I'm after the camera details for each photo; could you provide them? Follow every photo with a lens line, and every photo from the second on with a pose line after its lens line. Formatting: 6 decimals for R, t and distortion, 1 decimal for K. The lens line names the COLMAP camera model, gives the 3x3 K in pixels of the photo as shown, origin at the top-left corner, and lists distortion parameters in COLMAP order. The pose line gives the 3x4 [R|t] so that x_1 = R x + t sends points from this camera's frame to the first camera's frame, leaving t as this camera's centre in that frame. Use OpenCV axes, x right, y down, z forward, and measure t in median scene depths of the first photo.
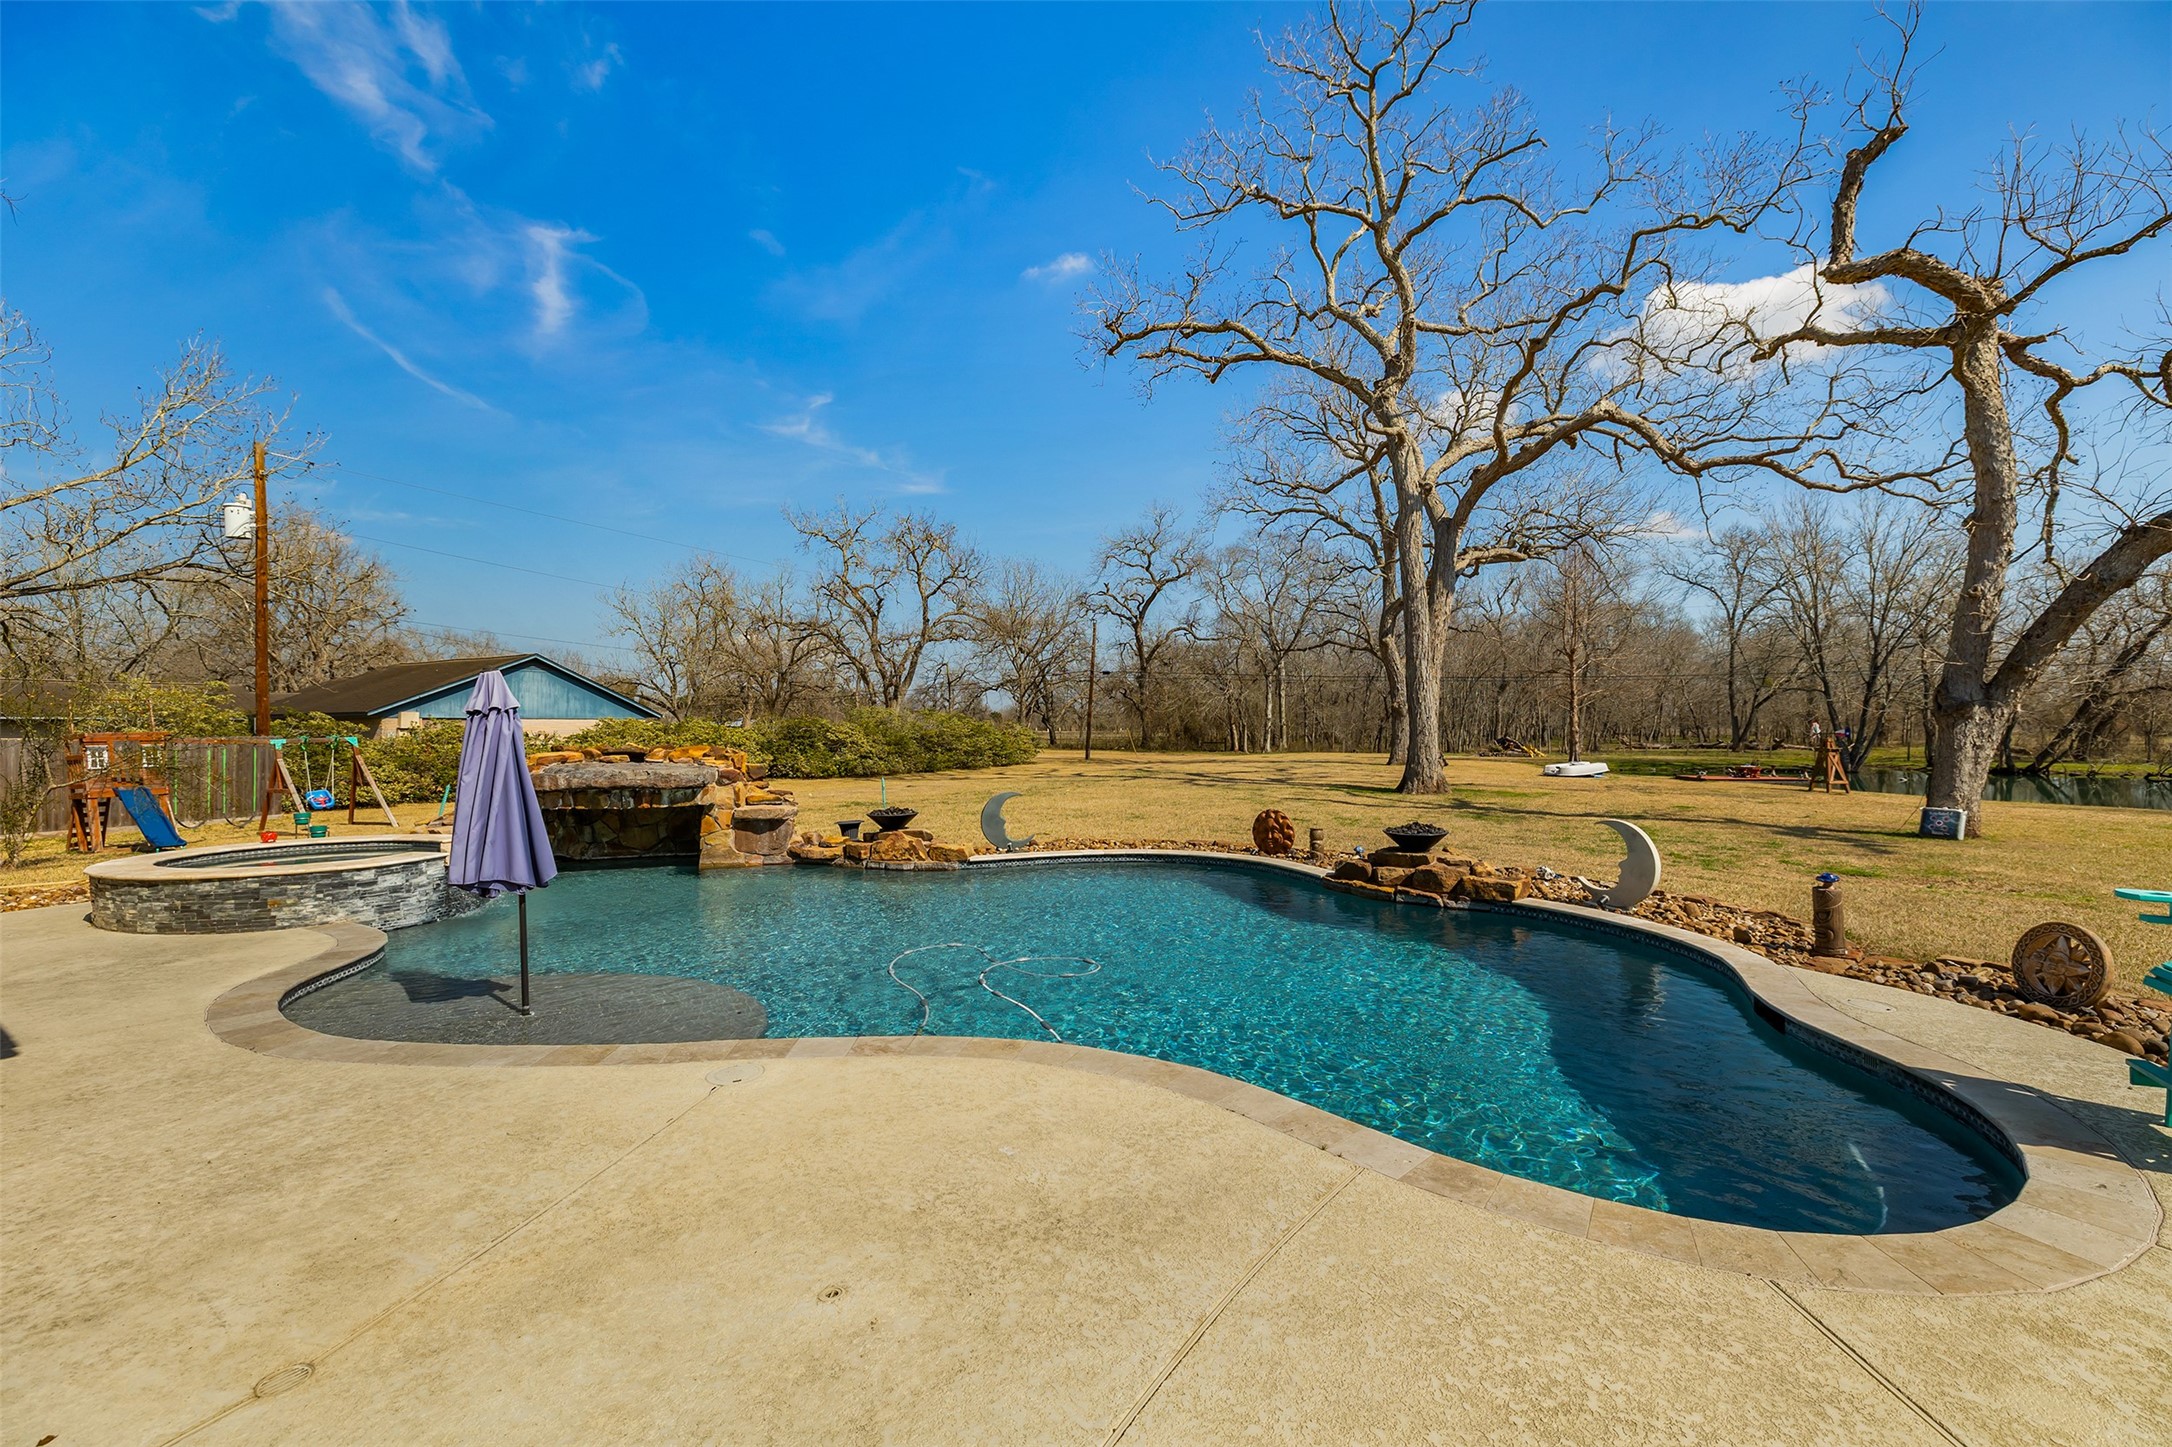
lens RADIAL K [[921.3, 0, 1086.5], [0, 921.3, 722.5], [0, 0, 1]] dist [0.000530, 0.000200]
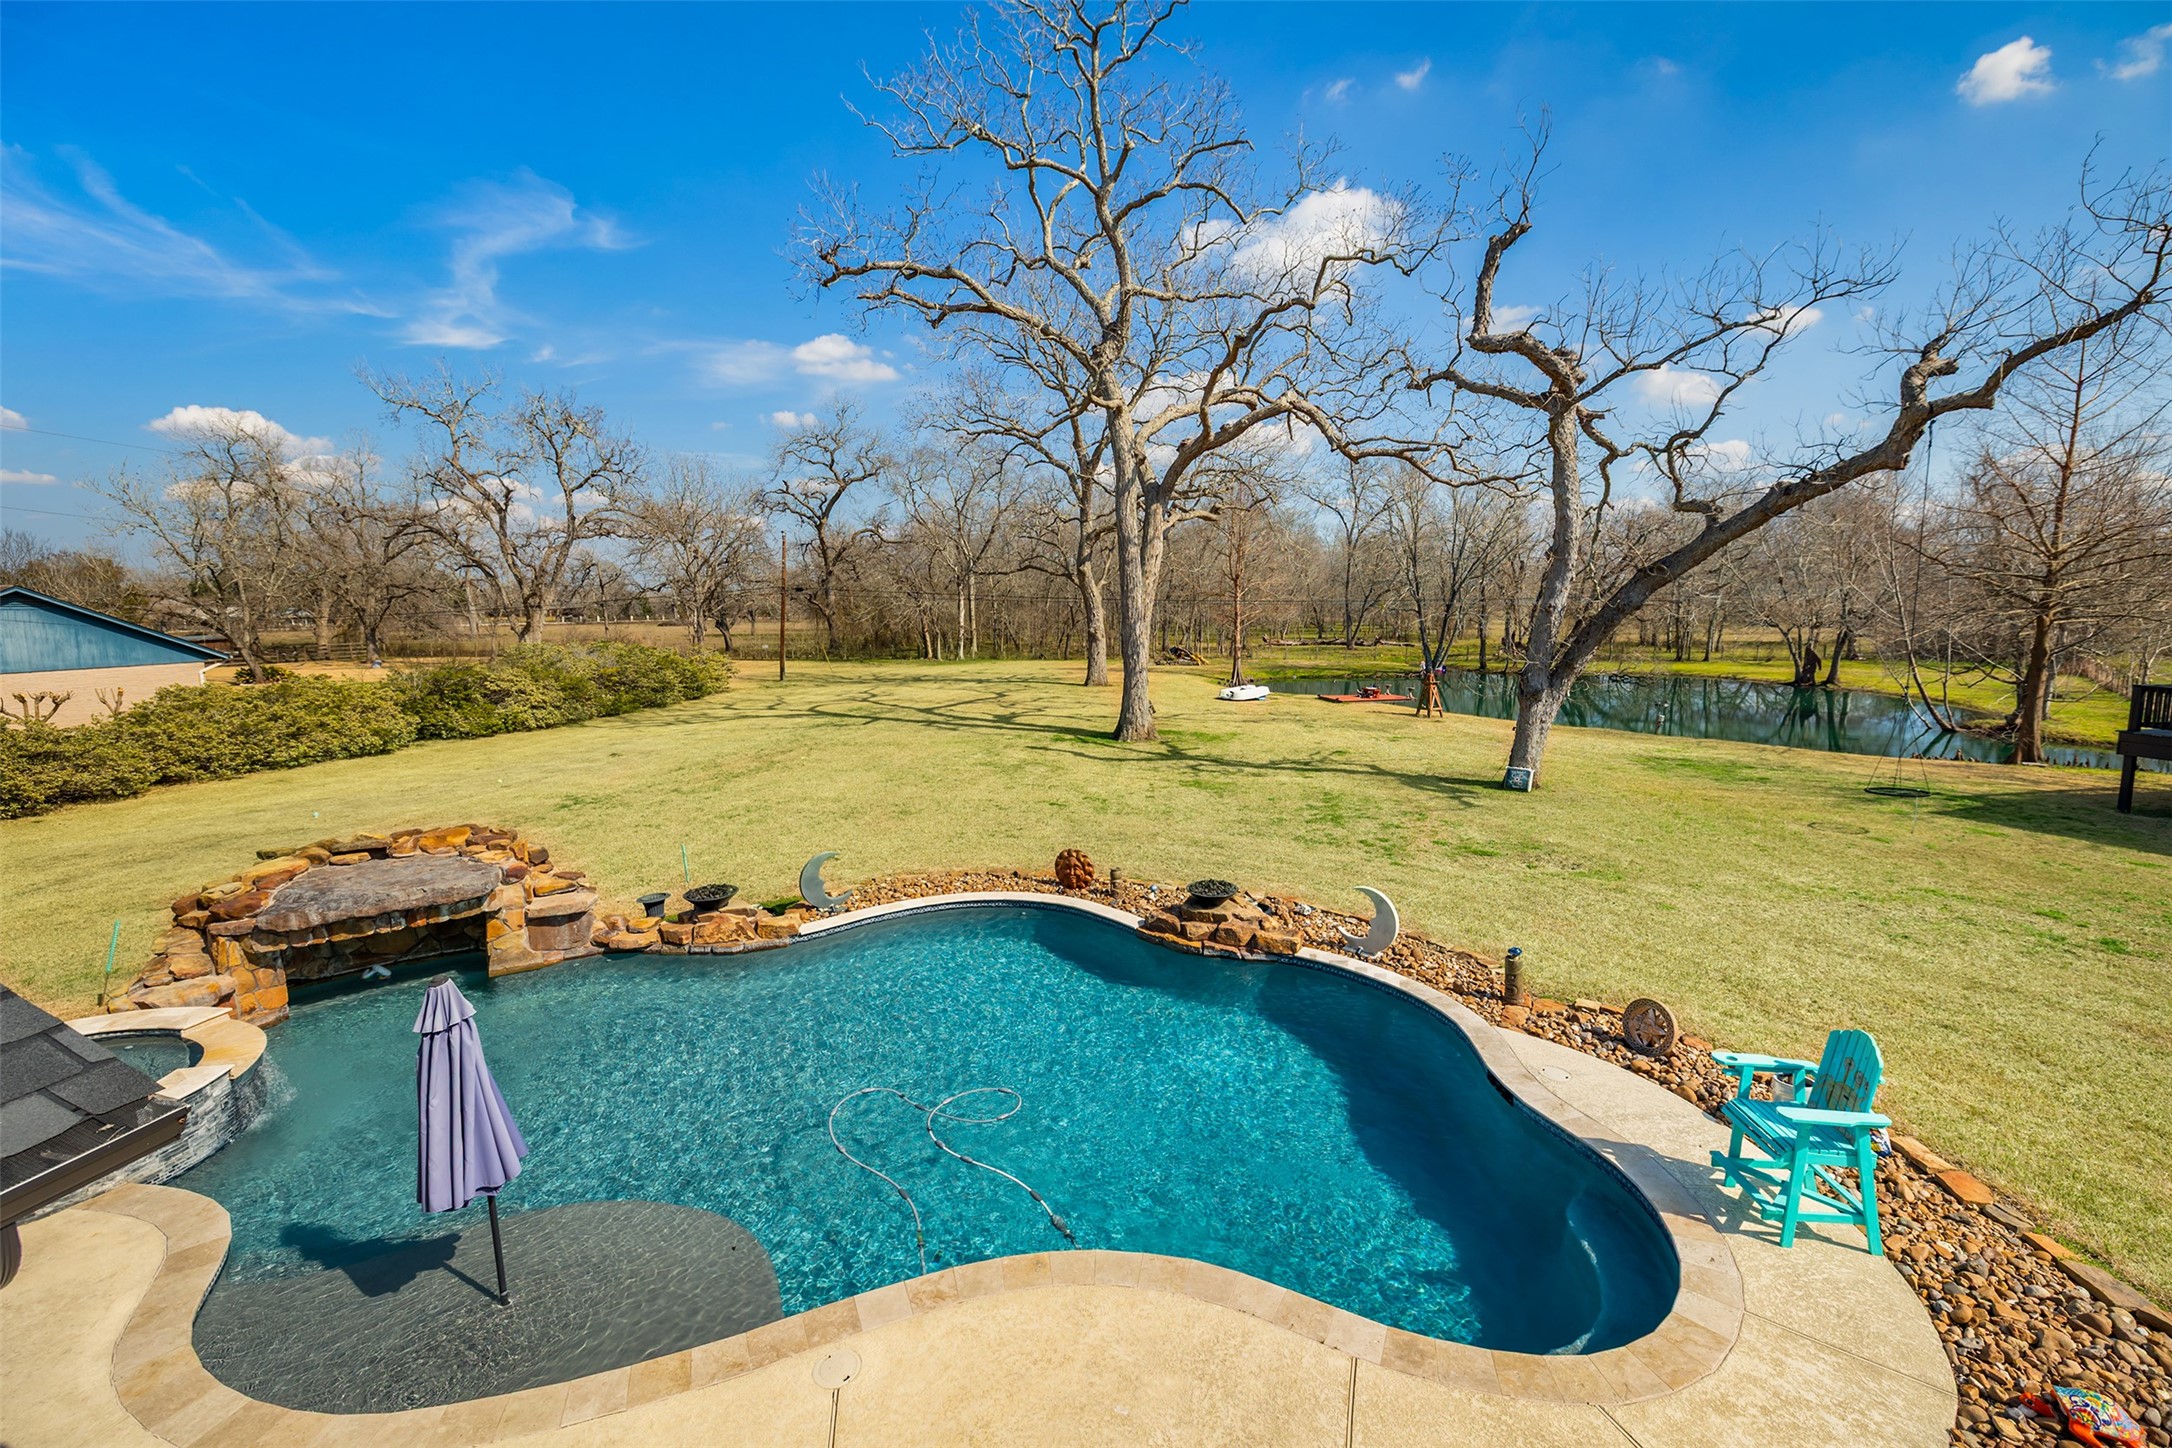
lens RADIAL K [[921.3, 0, 1090.1], [0, 921.3, 728.3], [0, 0, 1]] dist [0.000530, 0.000200]
pose [[0.938048, -0.050759, 0.342768, -0.065989], [0.004164, 0.990792, 0.135327, -0.085636], [-0.346481, -0.125516, 0.929622, -0.012725]]
